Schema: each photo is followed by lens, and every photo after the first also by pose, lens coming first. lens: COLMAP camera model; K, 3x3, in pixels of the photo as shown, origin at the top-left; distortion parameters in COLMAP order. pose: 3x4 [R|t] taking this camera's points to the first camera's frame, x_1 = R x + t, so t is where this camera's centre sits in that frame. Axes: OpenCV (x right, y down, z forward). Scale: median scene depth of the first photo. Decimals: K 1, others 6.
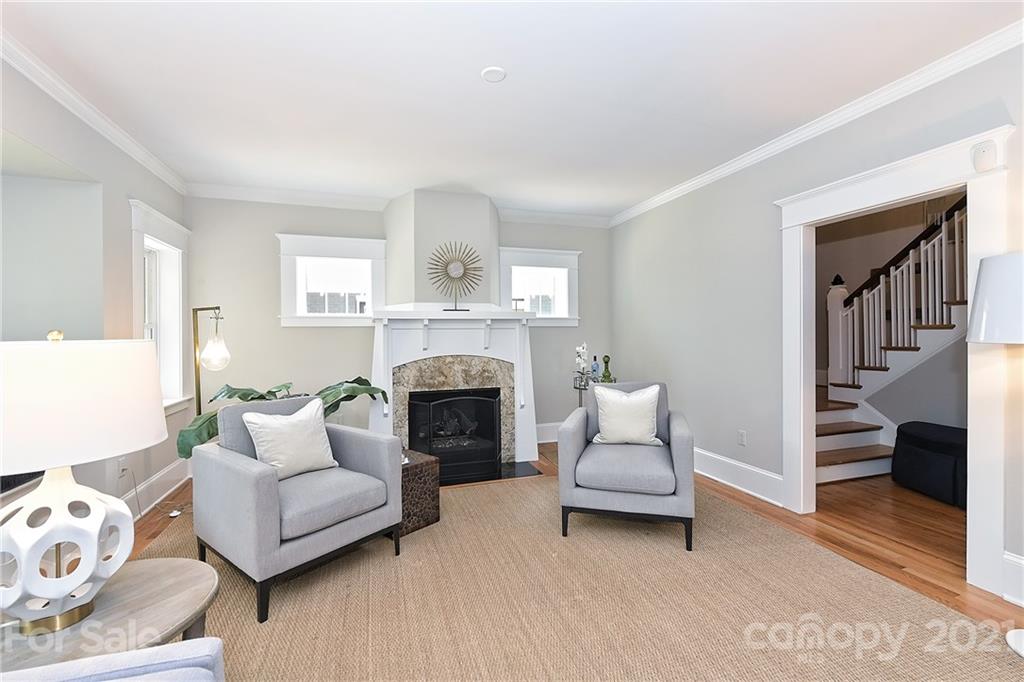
lens RADIAL K [[446.5, 0, 518.6], [0, 446.5, 338.0], [0, 0, 1]] dist [-0.000083, -0.000361]
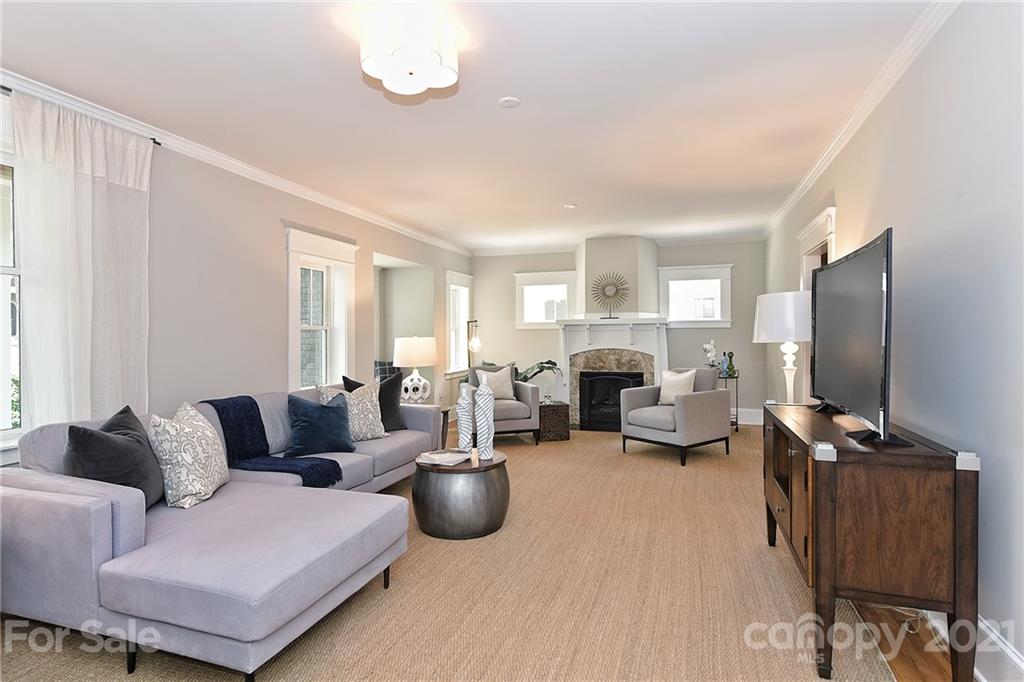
lens RADIAL K [[520.6, 0, 510.6], [0, 520.6, 338.8], [0, 0, 1]] dist [-0.000652, -0.002047]
pose [[0.799543, 0.009363, -0.600536, 0.626127], [-0.005605, 0.999951, 0.008129, -0.005433], [0.600582, -0.003133, 0.799557, -0.567492]]
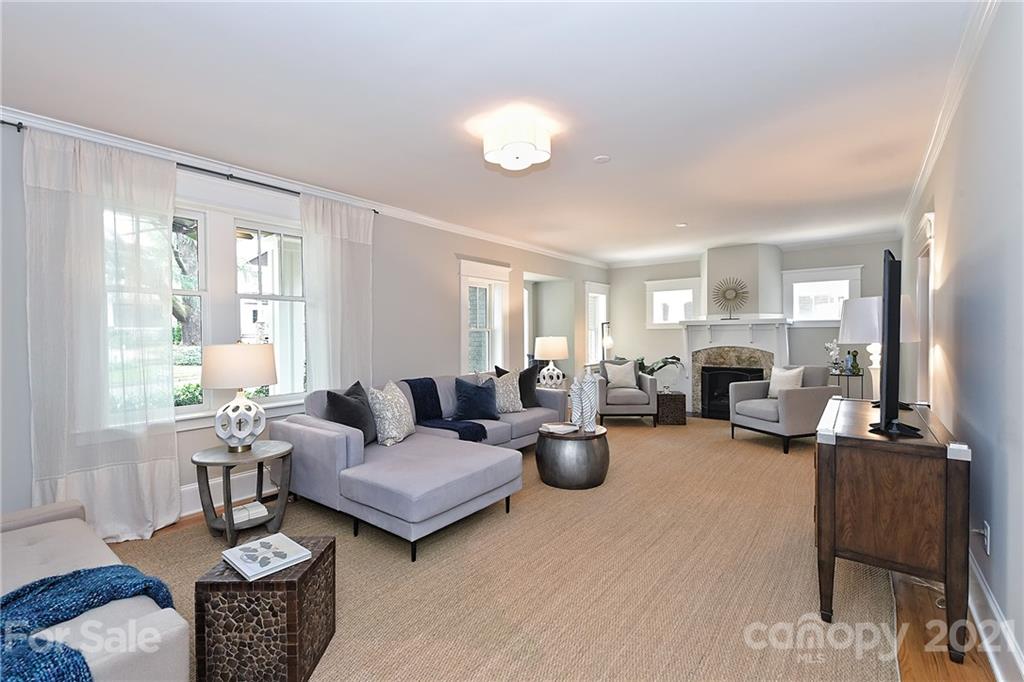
lens RADIAL K [[446.5, 0, 513.0], [0, 446.5, 341.0], [0, 0, 1]] dist [-0.000083, -0.000361]
pose [[0.558860, 0.019735, -0.829027, 0.773519], [-0.002556, 0.999753, 0.022076, -0.015251], [0.829258, -0.010218, 0.558772, -0.580016]]
